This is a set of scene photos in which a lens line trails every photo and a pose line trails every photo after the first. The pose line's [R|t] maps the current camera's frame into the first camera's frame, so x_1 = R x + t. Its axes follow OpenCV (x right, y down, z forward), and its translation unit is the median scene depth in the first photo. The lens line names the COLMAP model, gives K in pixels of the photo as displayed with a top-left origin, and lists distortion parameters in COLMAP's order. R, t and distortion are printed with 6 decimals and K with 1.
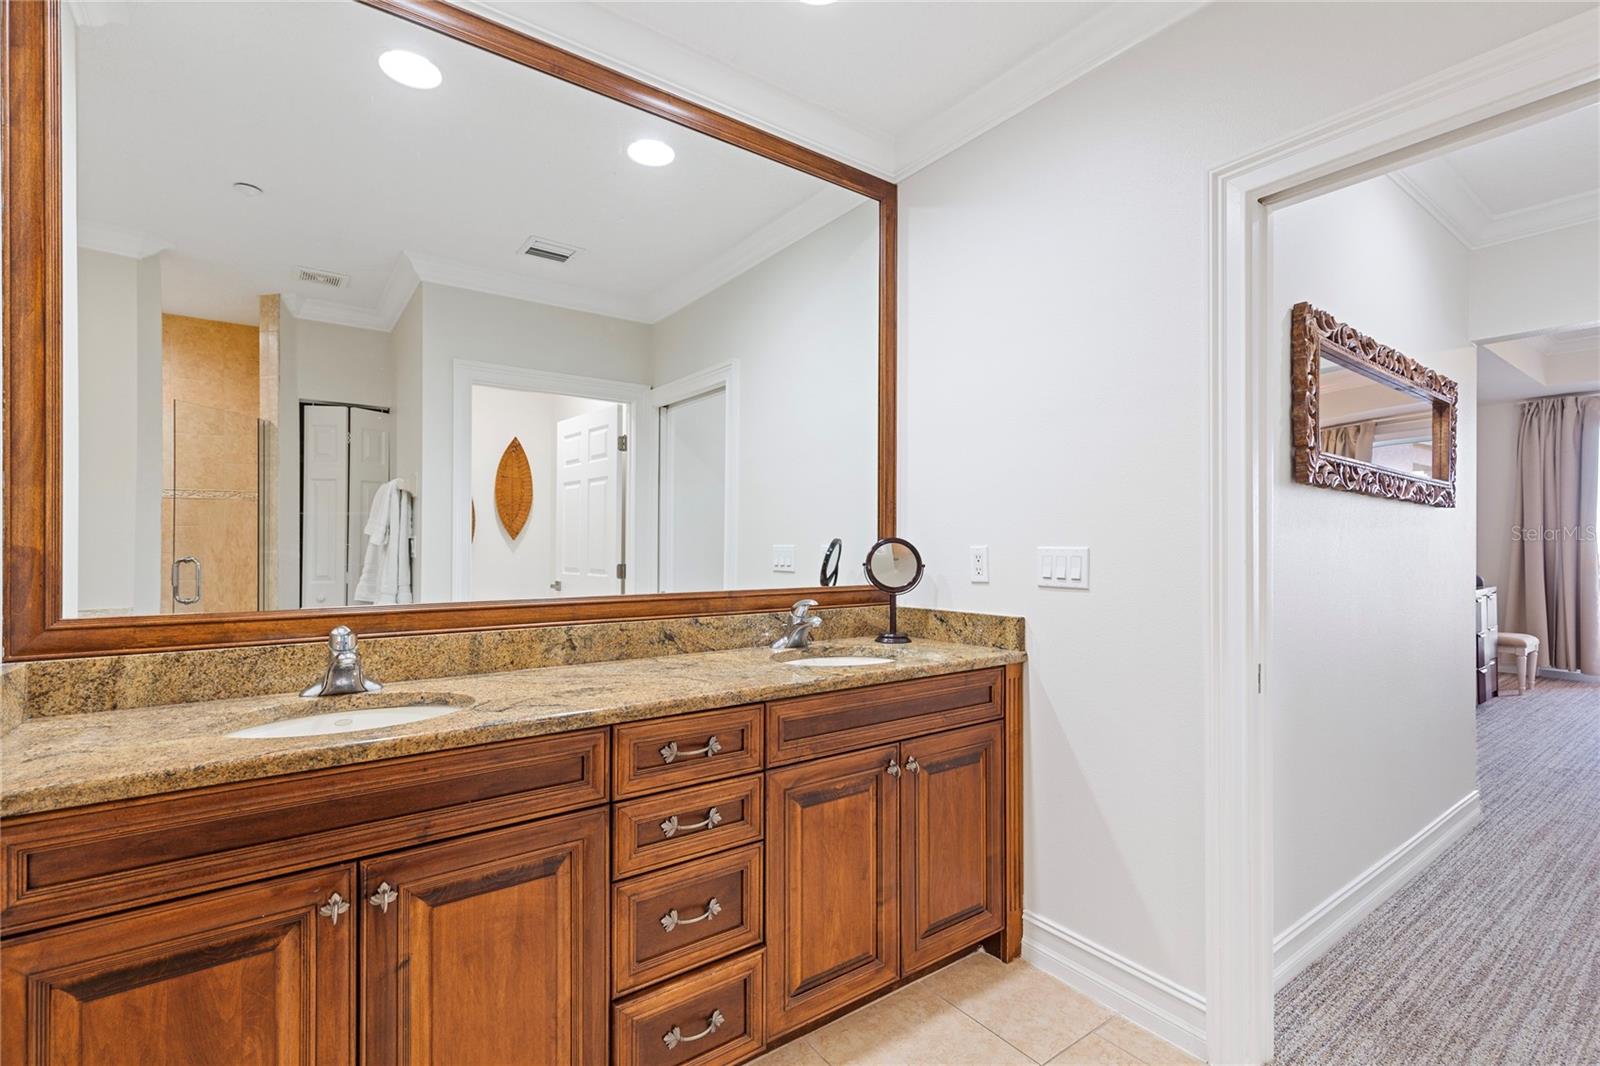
lens RADIAL K [[730.4, 0, 789.0], [0, 730.4, 539.7], [0, 0, 1]] dist [0.005355, -0.002701]
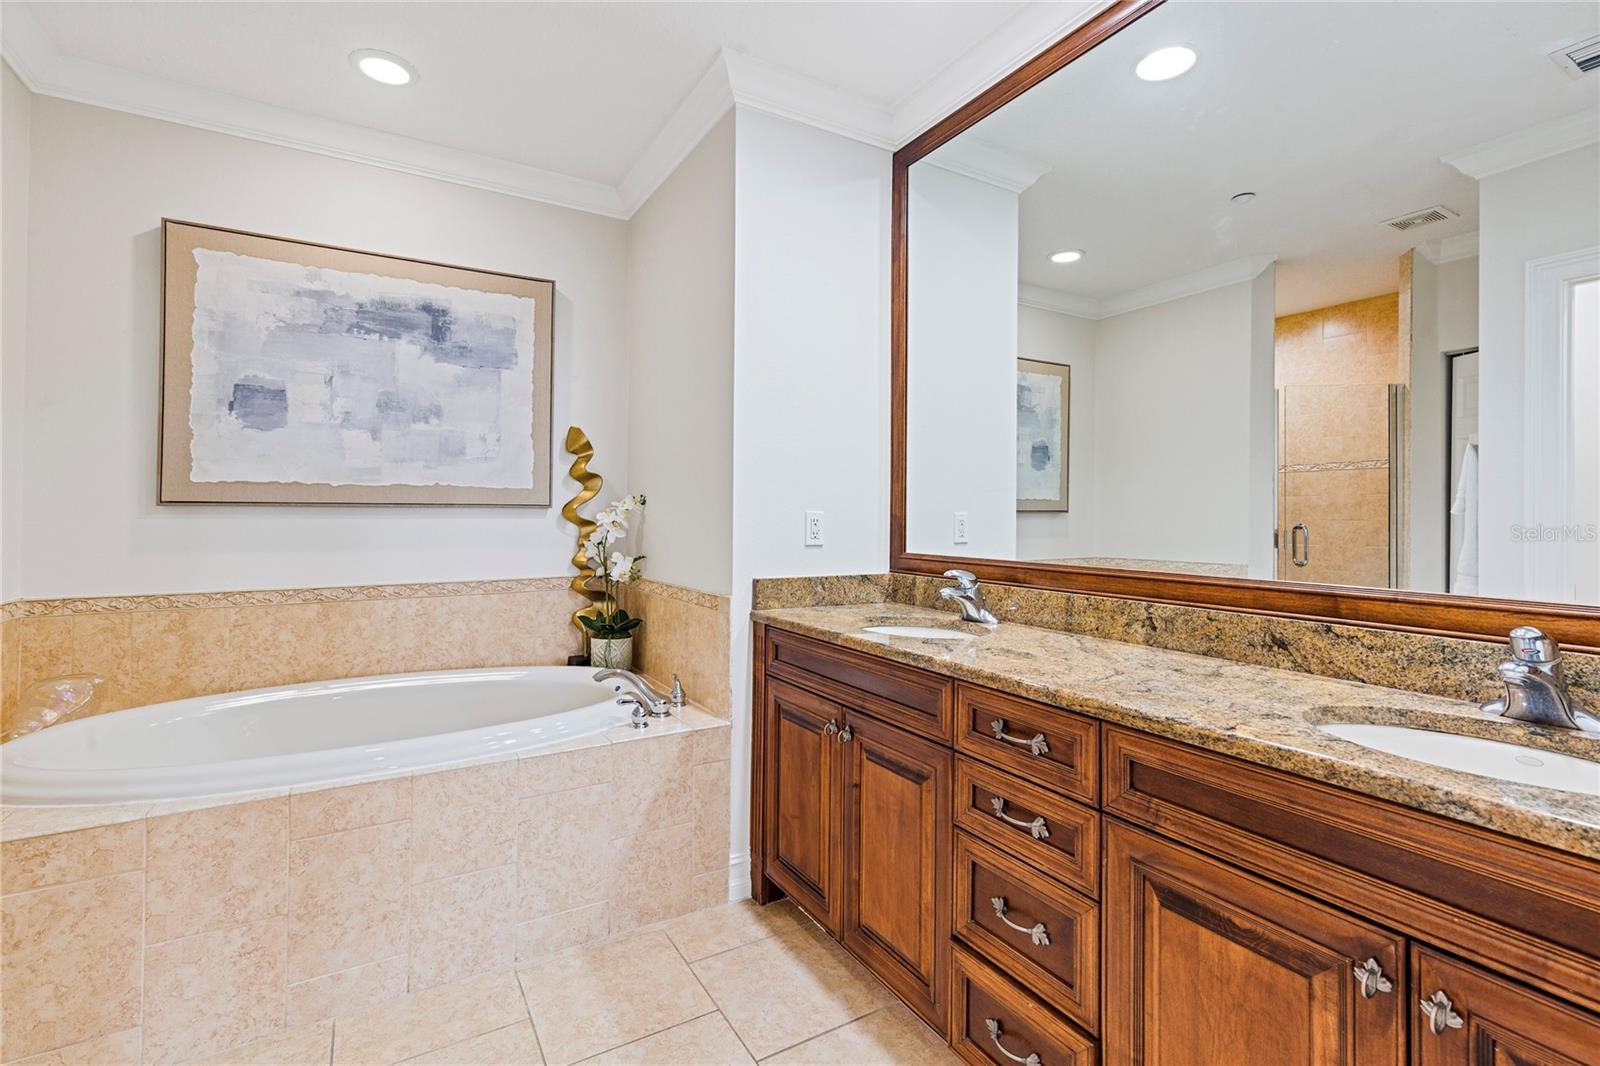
lens RADIAL K [[730.4, 0, 789.9], [0, 730.4, 509.4], [0, 0, 1]] dist [0.005355, -0.002701]
pose [[-0.110237, -0.011175, -0.993843, 0.695604], [-0.001487, 0.999938, -0.011079, 0.014906], [0.993904, 0.000257, -0.110247, 0.713241]]
